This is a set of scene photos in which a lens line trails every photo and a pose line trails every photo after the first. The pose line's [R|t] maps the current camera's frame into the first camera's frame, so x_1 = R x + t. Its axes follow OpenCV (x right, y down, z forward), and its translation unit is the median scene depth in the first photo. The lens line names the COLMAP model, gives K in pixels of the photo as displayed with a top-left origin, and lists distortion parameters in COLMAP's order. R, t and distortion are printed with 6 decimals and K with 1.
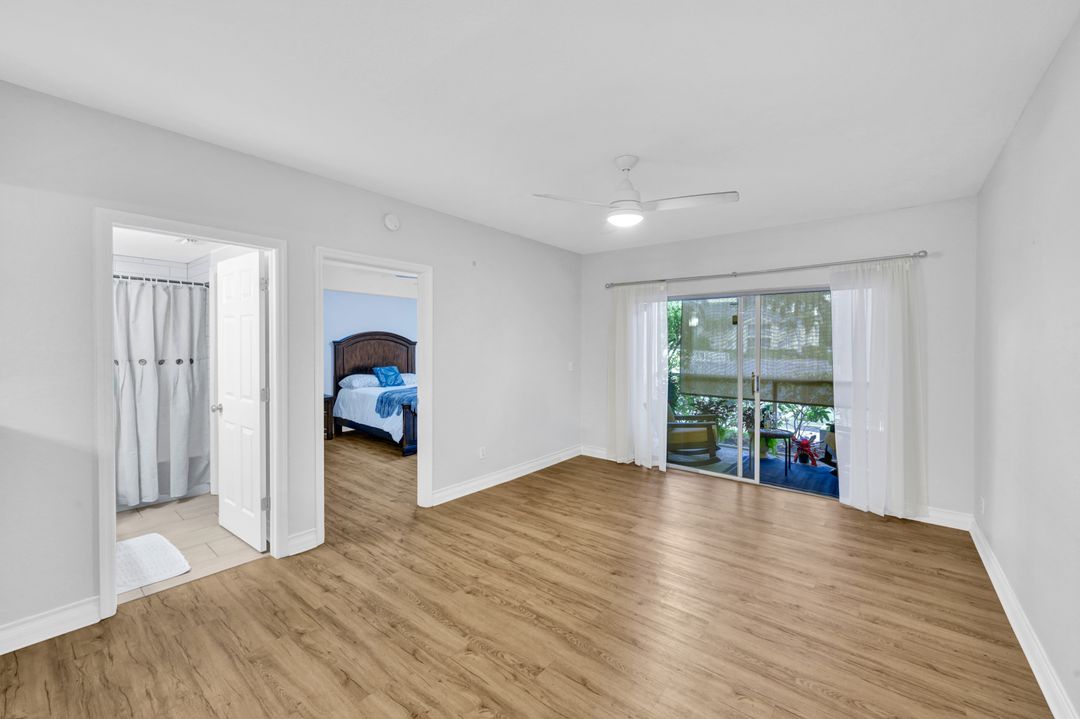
lens RADIAL K [[430.5, 0, 533.7], [0, 430.5, 354.8], [0, 0, 1]] dist [-0.001969, 0.000148]
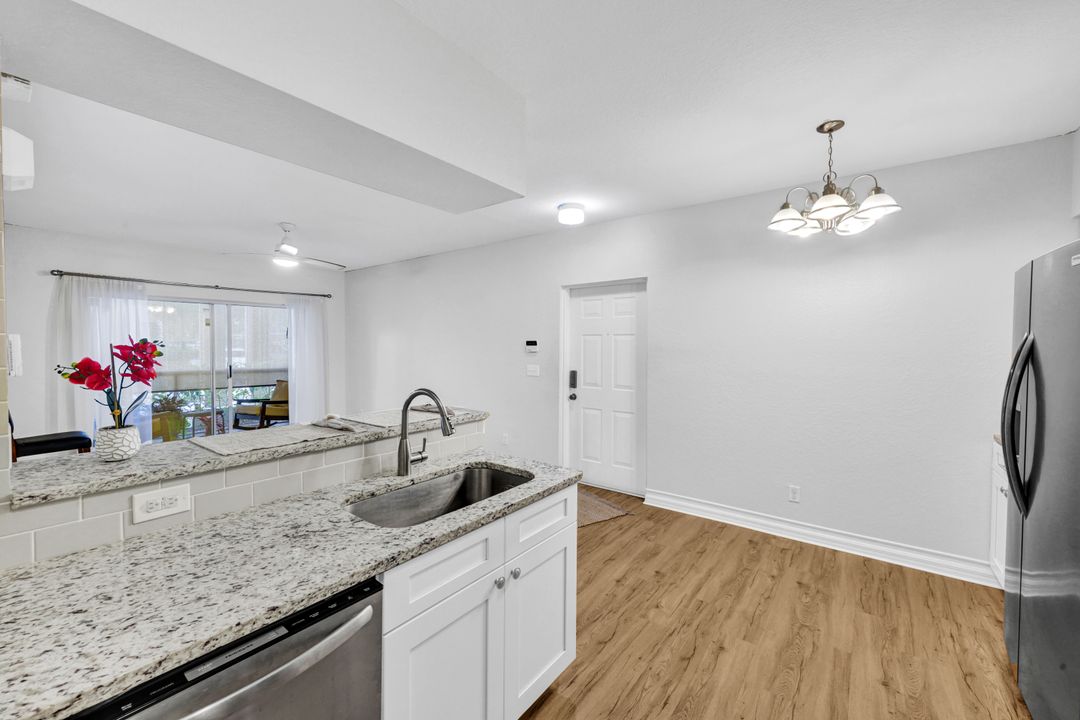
lens RADIAL K [[430.5, 0, 533.7], [0, 430.5, 355.3], [0, 0, 1]] dist [-0.001969, 0.000148]
pose [[-0.020075, -0.035899, 0.999154, -0.989551], [0.018015, 0.999180, 0.036262, -0.015605], [-0.999636, 0.018728, -0.019411, 0.100157]]
